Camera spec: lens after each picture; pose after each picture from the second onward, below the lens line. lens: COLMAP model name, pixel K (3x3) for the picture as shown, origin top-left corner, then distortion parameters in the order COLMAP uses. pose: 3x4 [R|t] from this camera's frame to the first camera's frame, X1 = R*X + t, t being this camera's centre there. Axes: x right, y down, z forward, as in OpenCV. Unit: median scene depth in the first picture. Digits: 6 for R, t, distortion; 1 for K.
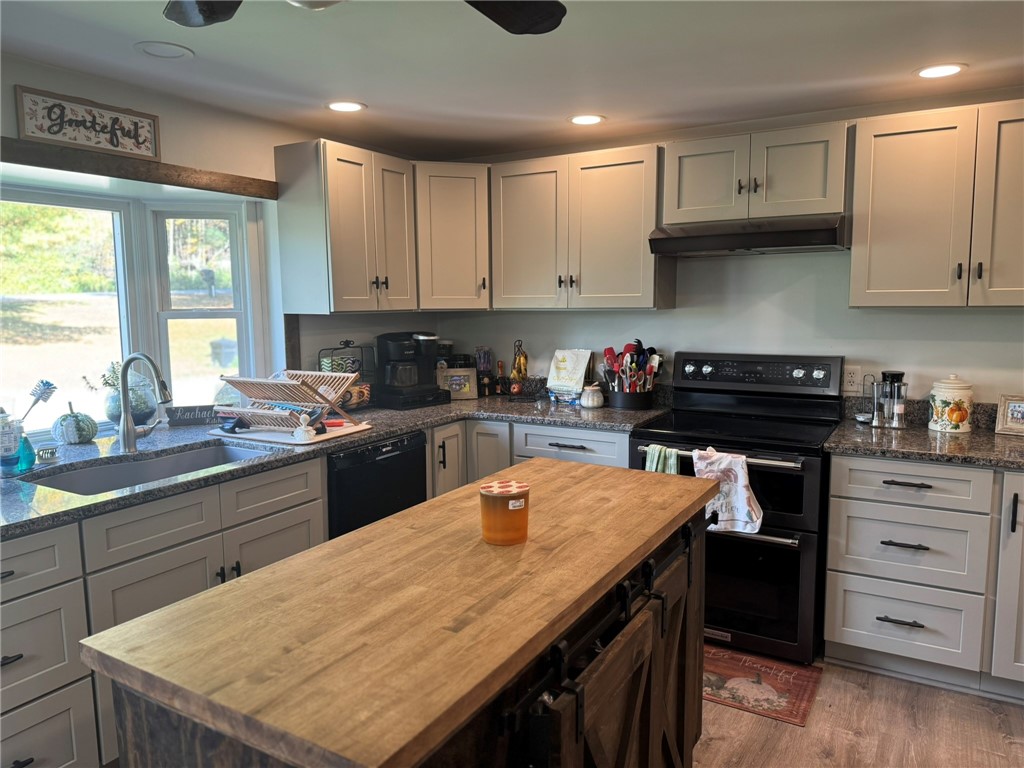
lens RADIAL K [[719.0, 0, 511.0], [0, 719.0, 389.1], [0, 0, 1]] dist [0.084724, -0.111984]
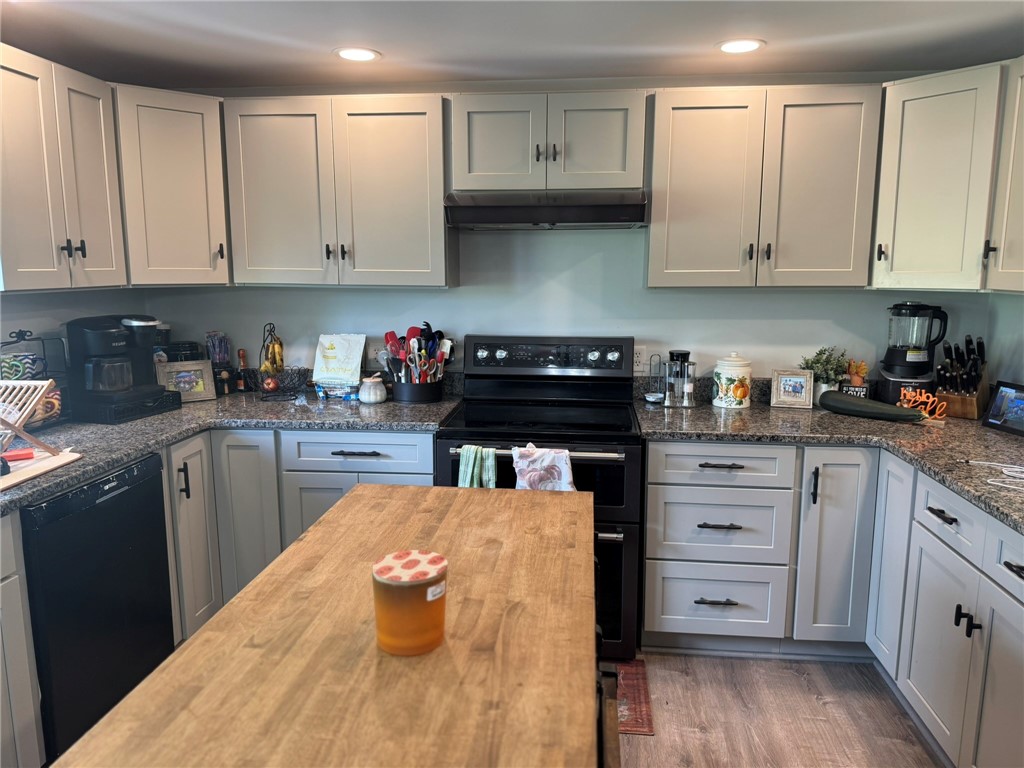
lens RADIAL K [[711.9, 0, 507.8], [0, 711.9, 384.2], [0, 0, 1]] dist [0.102679, -0.175184]
pose [[0.907520, -0.056296, 0.416219, -0.113307], [0.041054, 0.998121, 0.045486, -0.034277], [-0.417997, -0.024192, 0.908126, 0.206491]]
